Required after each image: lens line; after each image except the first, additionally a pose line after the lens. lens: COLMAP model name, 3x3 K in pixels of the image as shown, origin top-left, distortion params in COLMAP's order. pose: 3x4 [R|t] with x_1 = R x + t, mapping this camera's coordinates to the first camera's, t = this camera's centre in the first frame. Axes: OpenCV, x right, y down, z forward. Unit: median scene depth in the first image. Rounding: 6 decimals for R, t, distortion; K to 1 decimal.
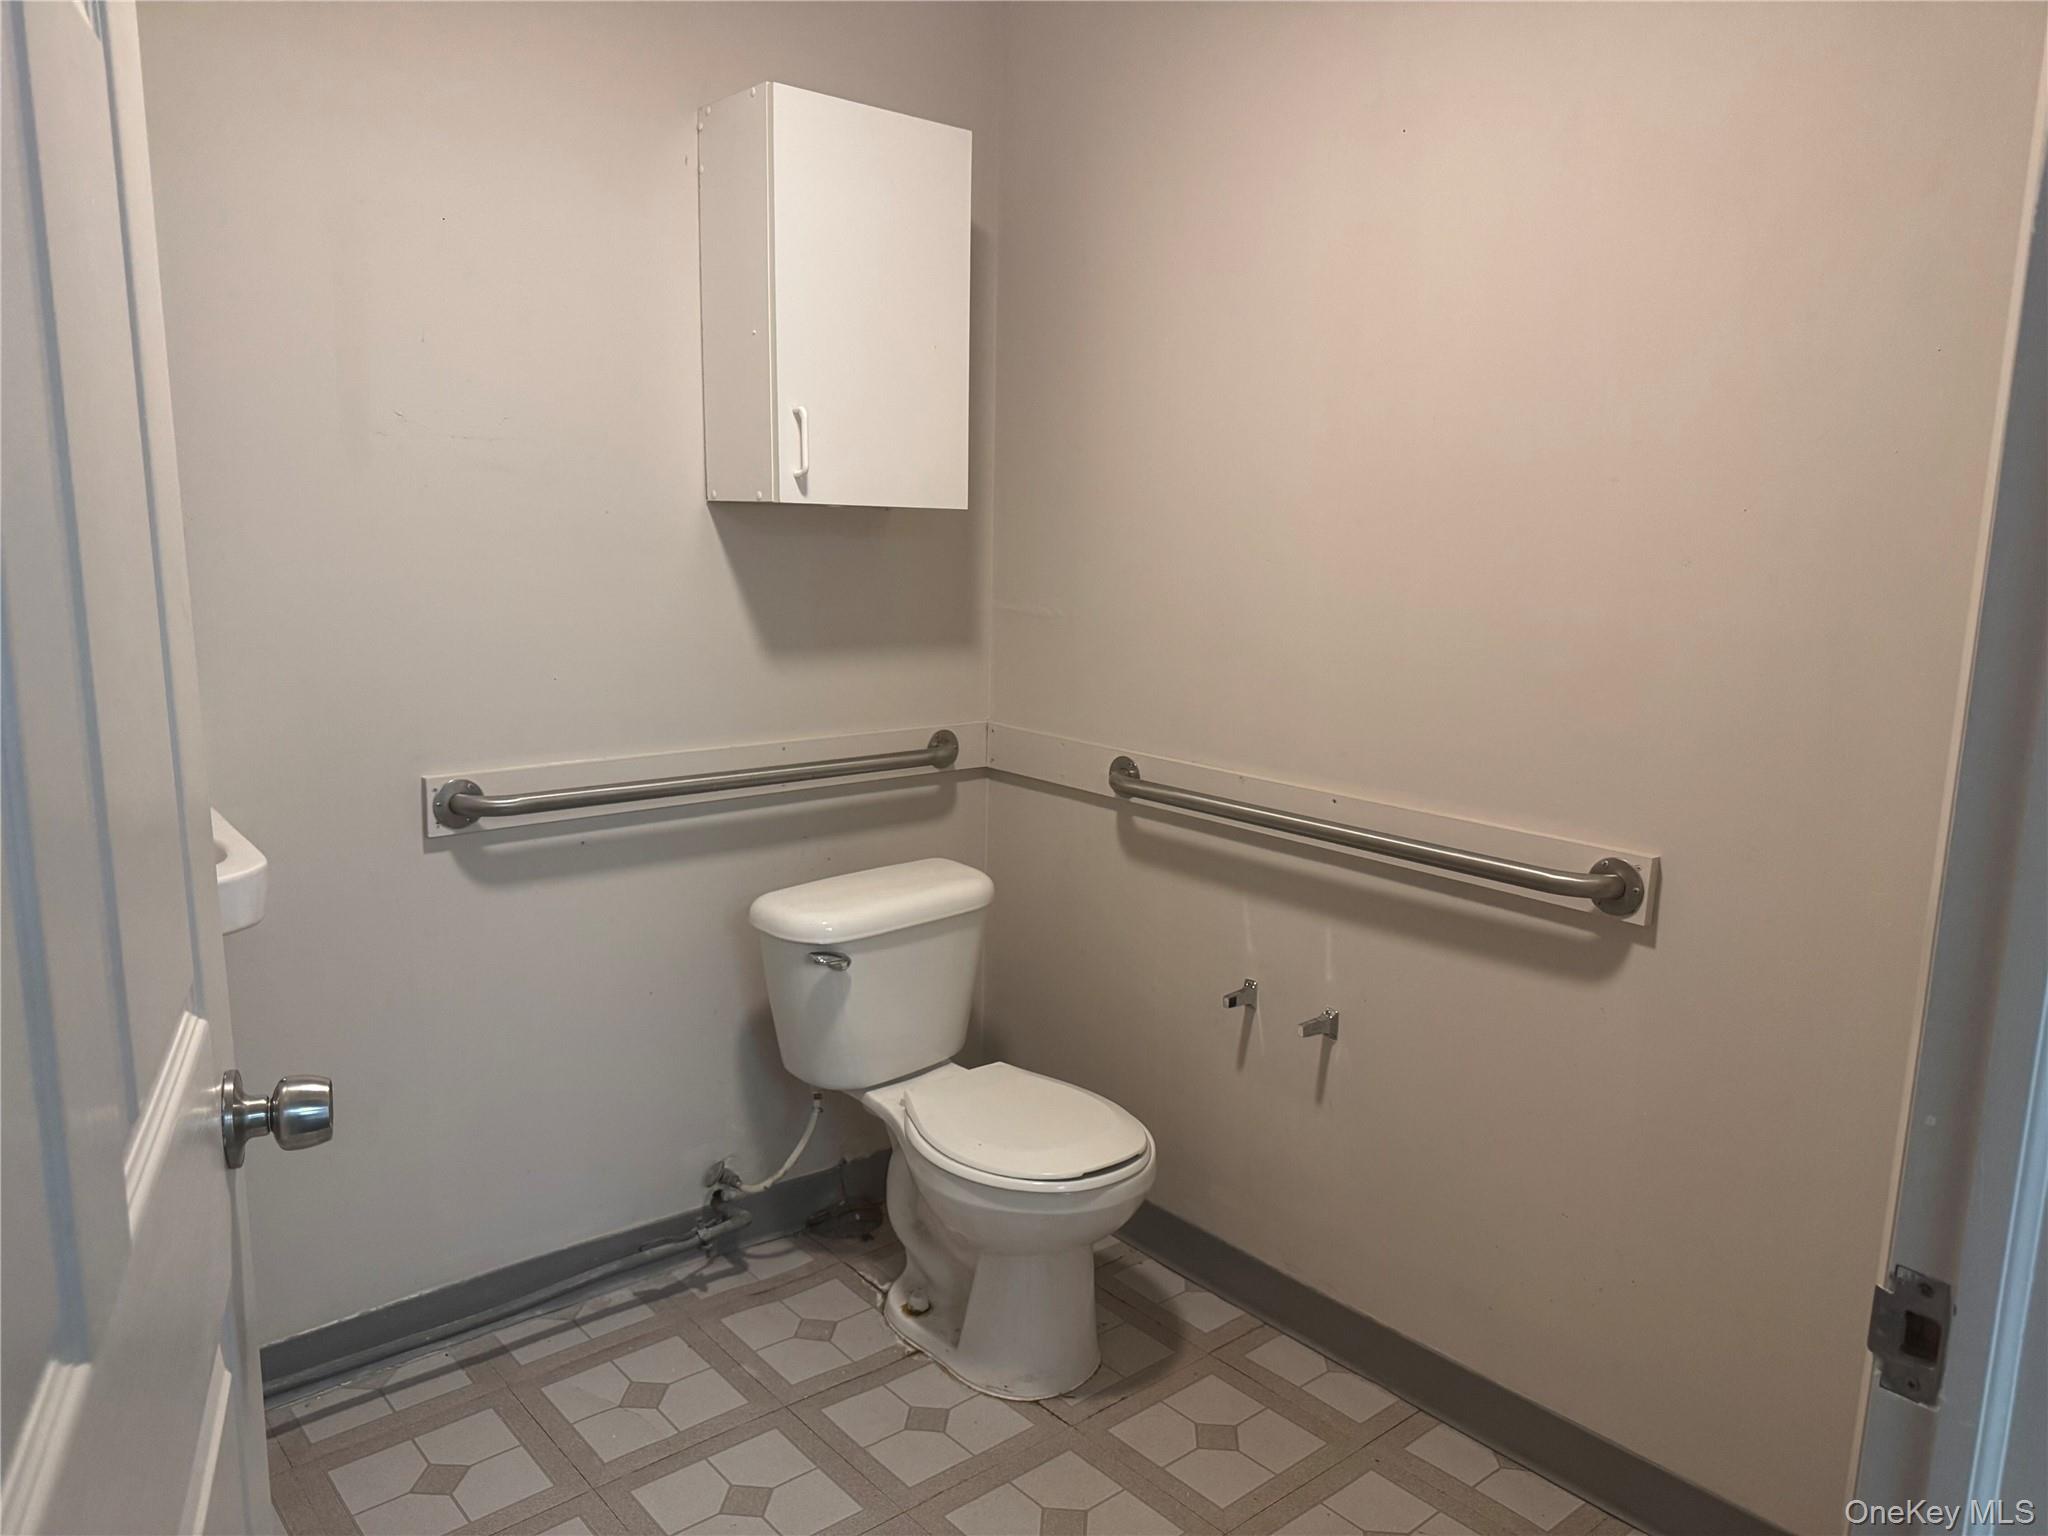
lens RADIAL K [[1446.0, 0, 1022.5], [0, 1446.0, 778.9], [0, 0, 1]] dist [0.152517, -0.293145]
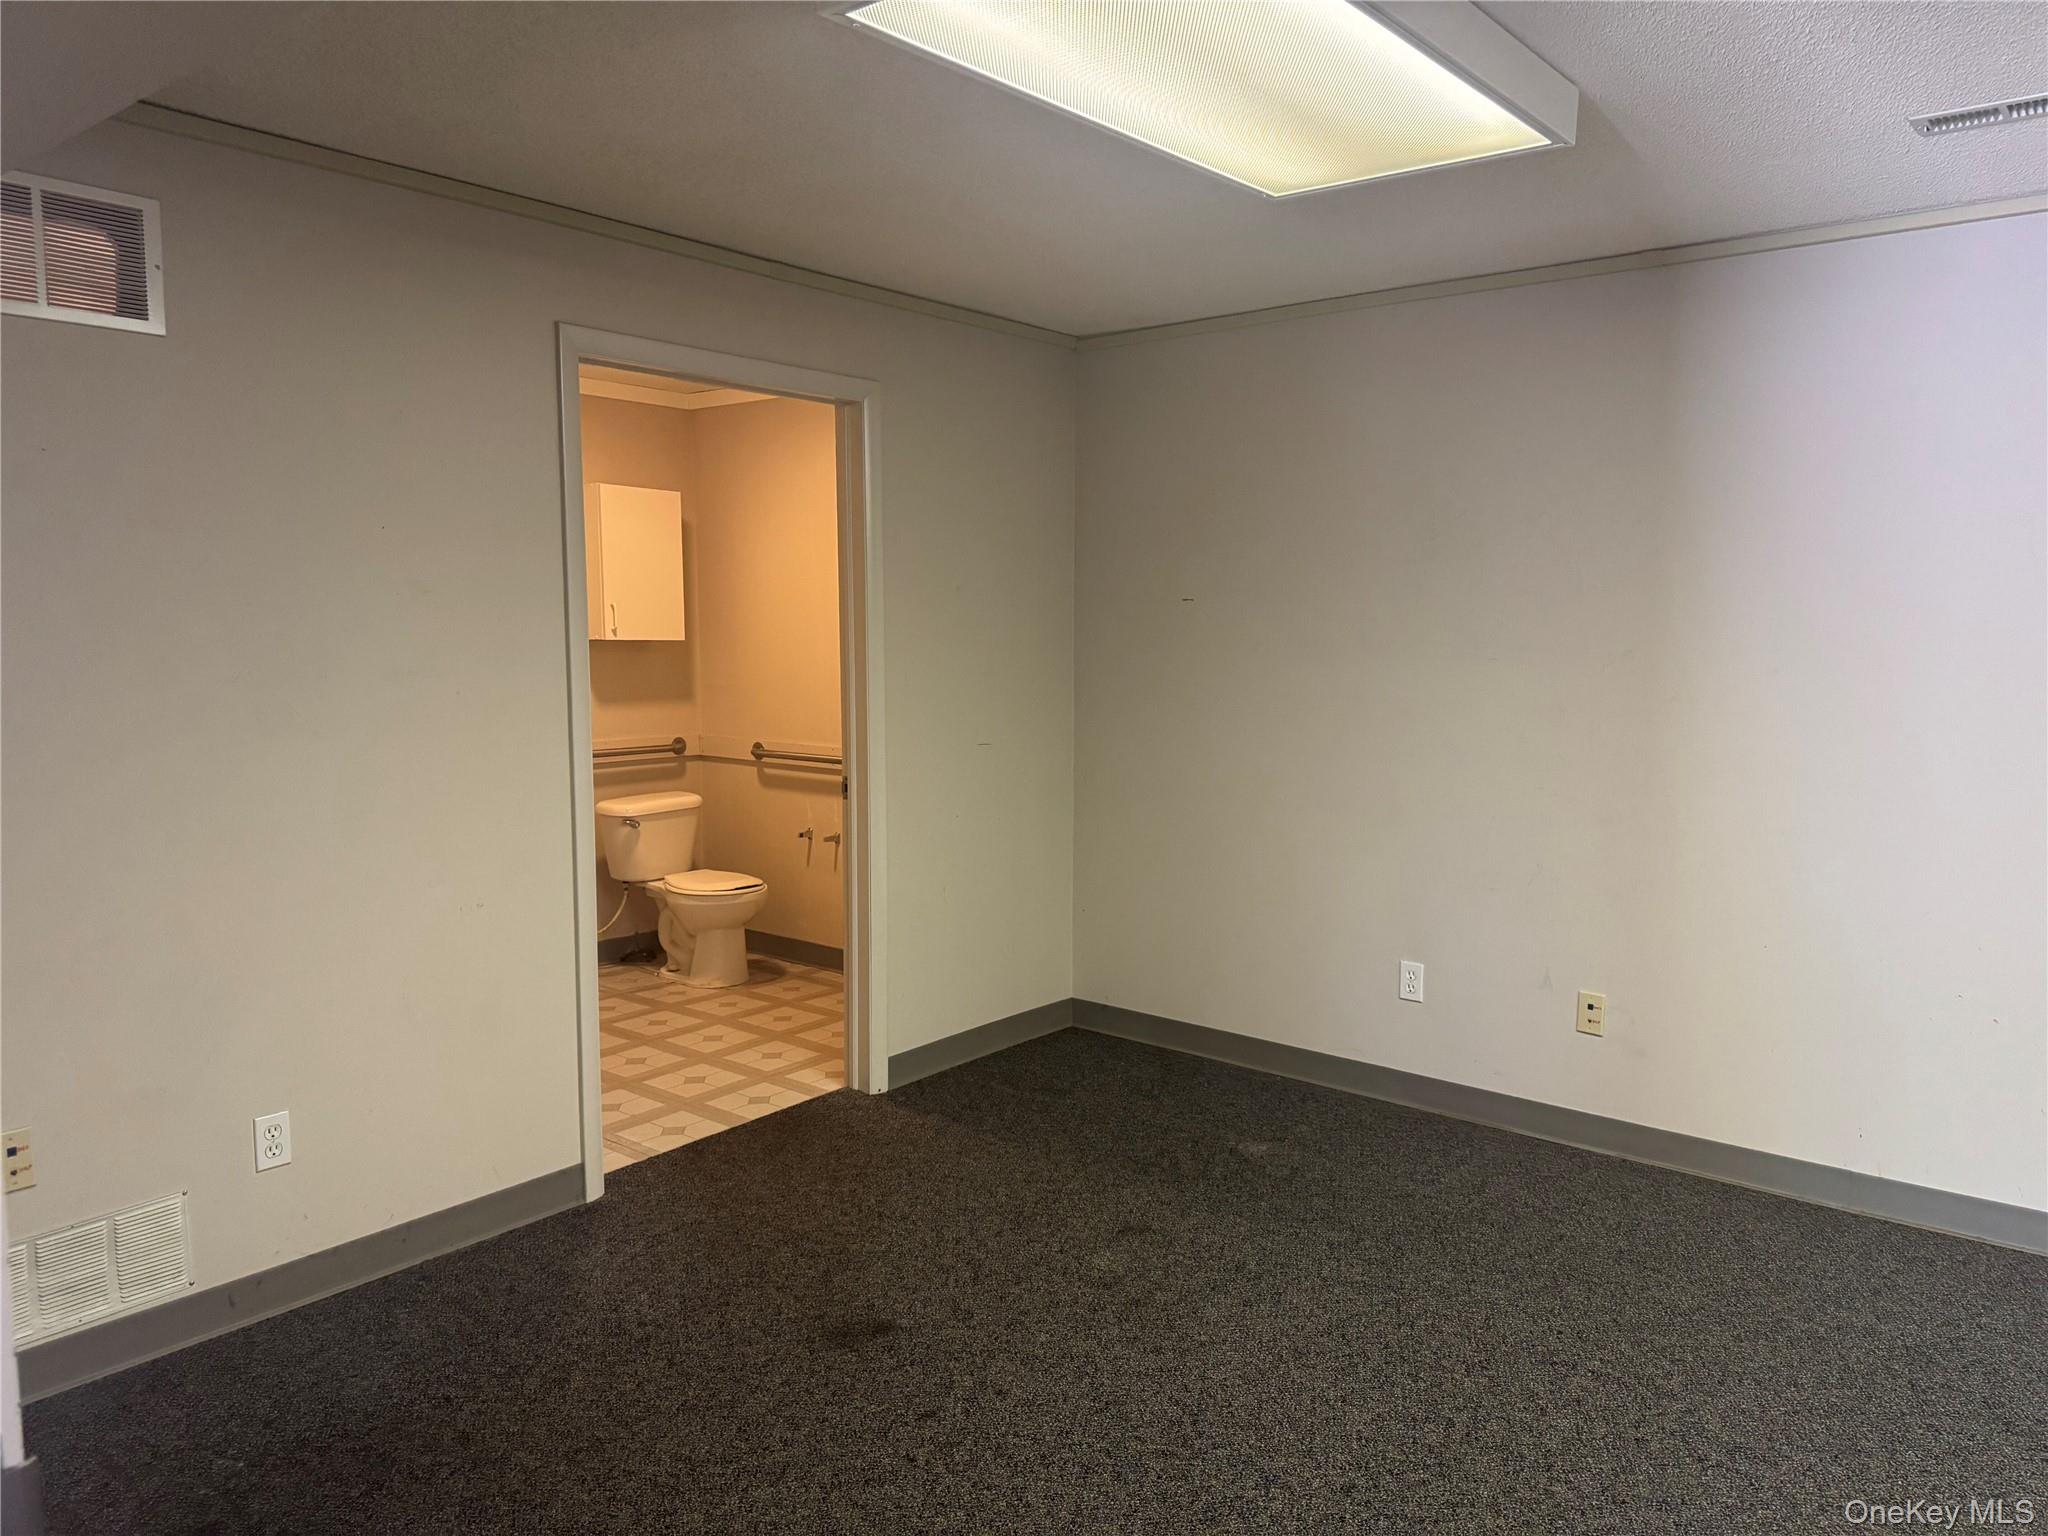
lens RADIAL K [[1434.8, 0, 1037.2], [0, 1434.8, 763.5], [0, 0, 1]] dist [0.052755, -0.043186]
pose [[0.984752, -0.038211, 0.169714, 0.126388], [0.051993, 0.995634, -0.077518, 0.235621], [-0.166011, 0.085159, 0.982440, -1.434959]]
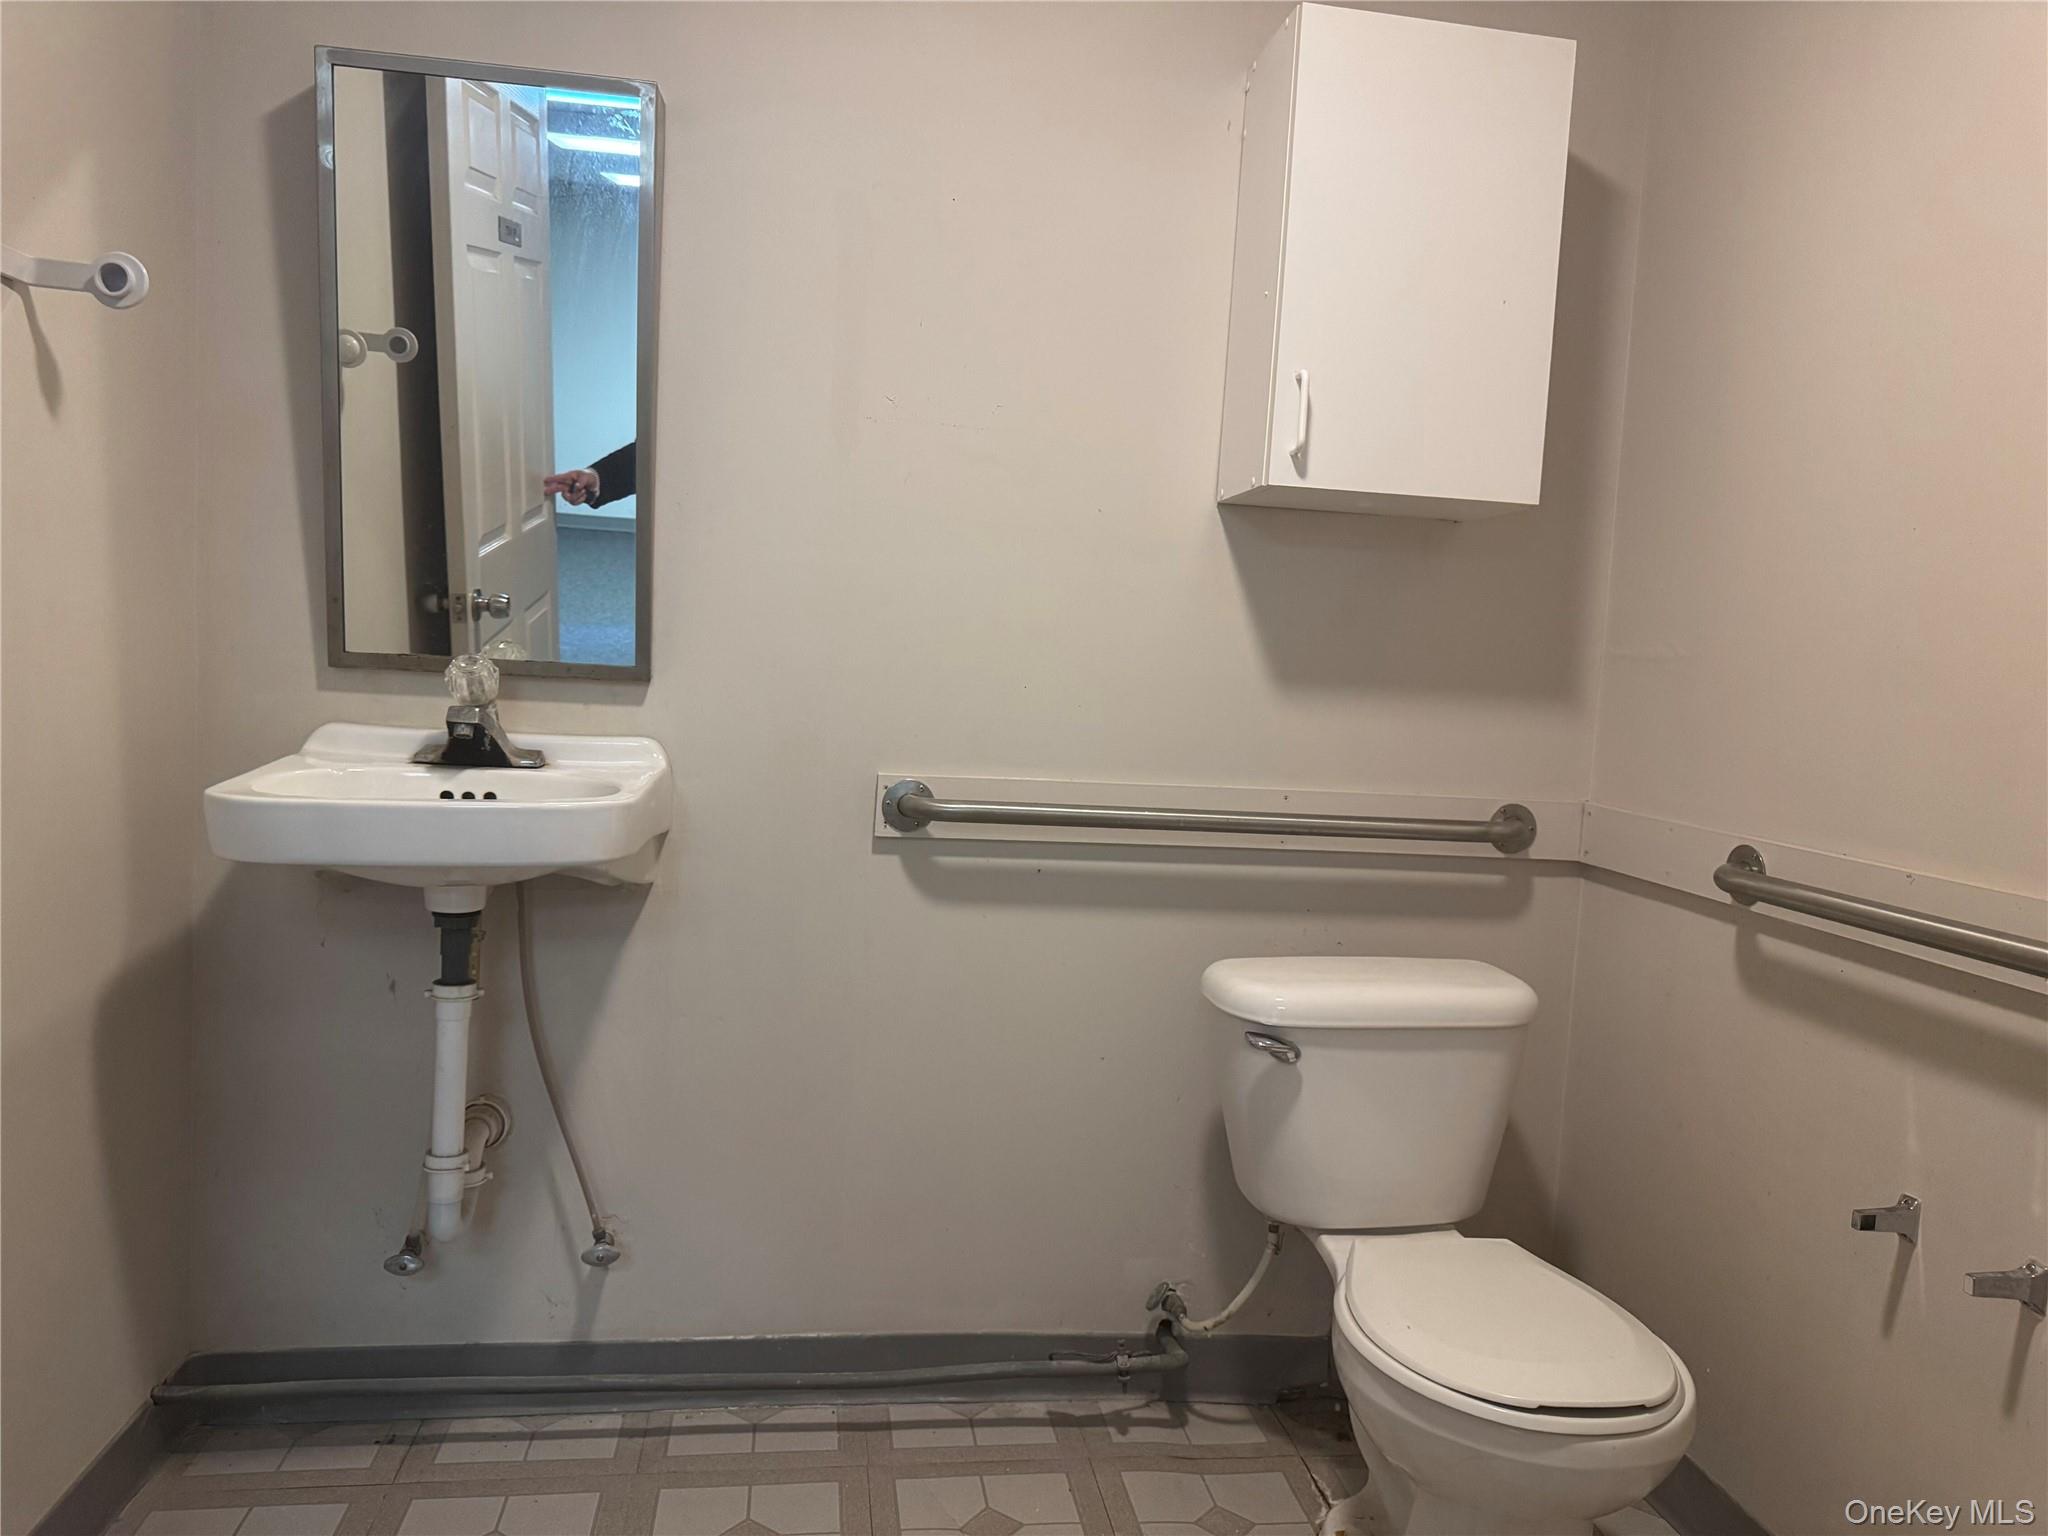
lens RADIAL K [[1451.8, 0, 1035.6], [0, 1451.8, 767.4], [0, 0, 1]] dist [0.017798, -0.004894]
pose [[0.851613, 0.064916, -0.520136, 0.150233], [-0.133223, 0.986522, -0.095001, 0.063960], [0.506959, 0.150198, 0.848784, 0.229121]]
